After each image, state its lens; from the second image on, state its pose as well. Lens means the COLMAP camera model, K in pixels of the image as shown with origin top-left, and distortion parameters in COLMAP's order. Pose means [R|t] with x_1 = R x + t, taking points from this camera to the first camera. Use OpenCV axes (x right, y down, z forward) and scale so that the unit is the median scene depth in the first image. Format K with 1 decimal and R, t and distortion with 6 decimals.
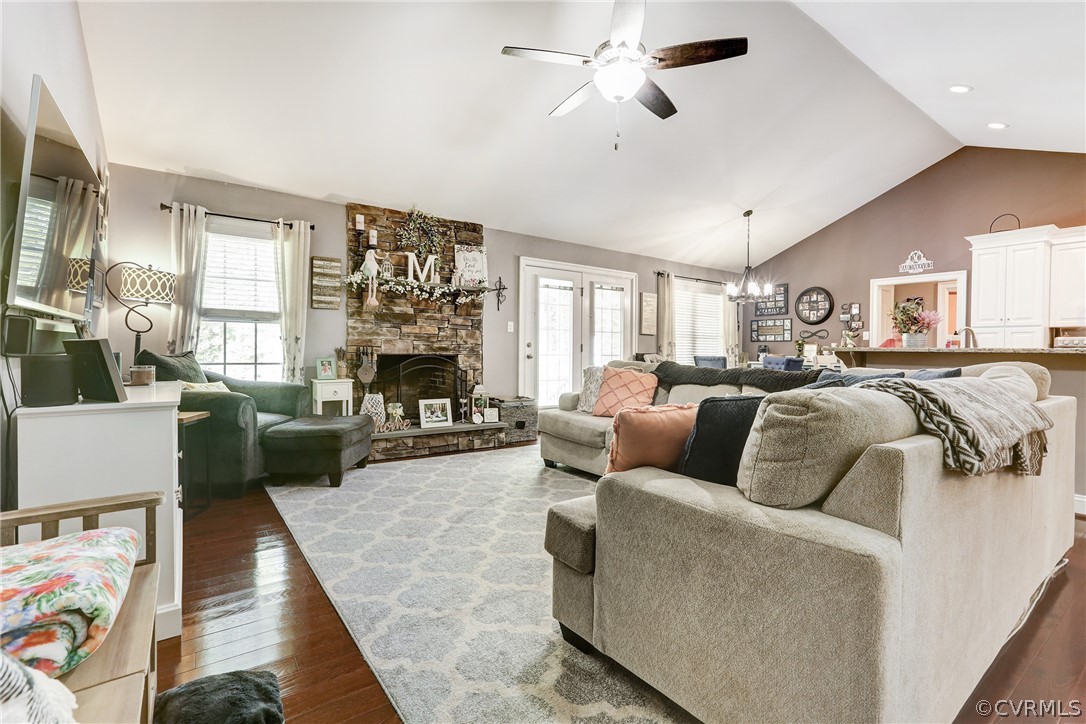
lens RADIAL K [[486.5, 0, 550.0], [0, 486.5, 356.6], [0, 0, 1]] dist [-0.002782, 0.000135]
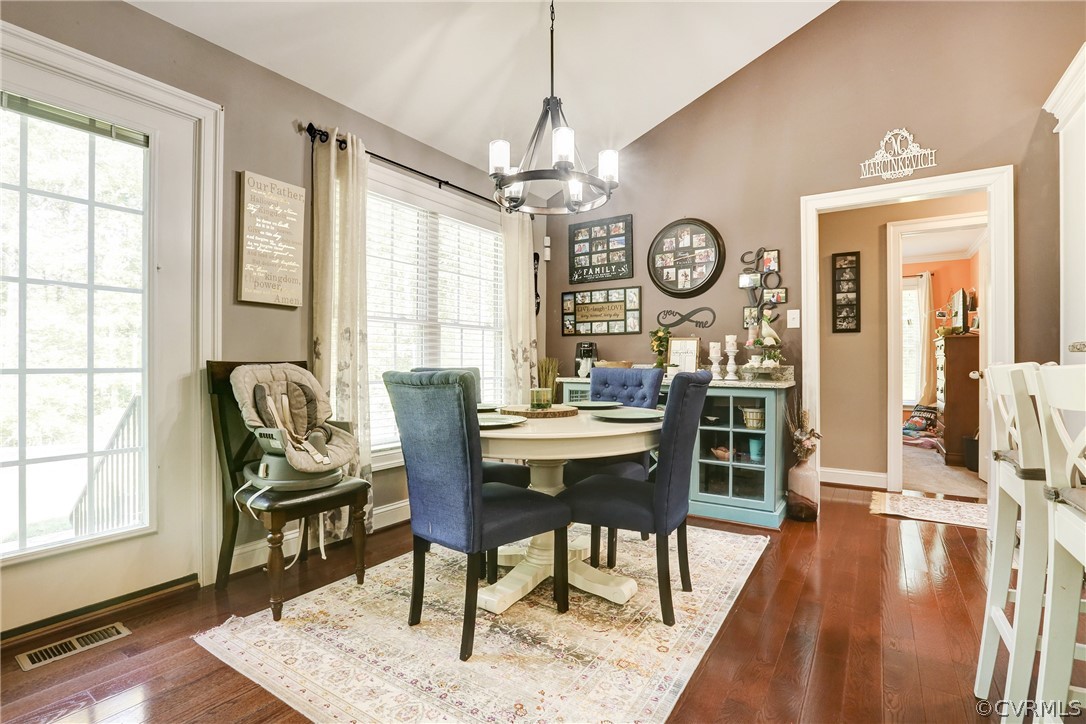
lens RADIAL K [[538.1, 0, 534.6], [0, 538.1, 361.3], [0, 0, 1]] dist [-0.002940, -0.000210]
pose [[0.946077, -0.006991, 0.323865, 0.255598], [0.010989, 0.999884, -0.010516, -0.000589], [-0.323754, 0.013508, 0.946045, 0.601644]]
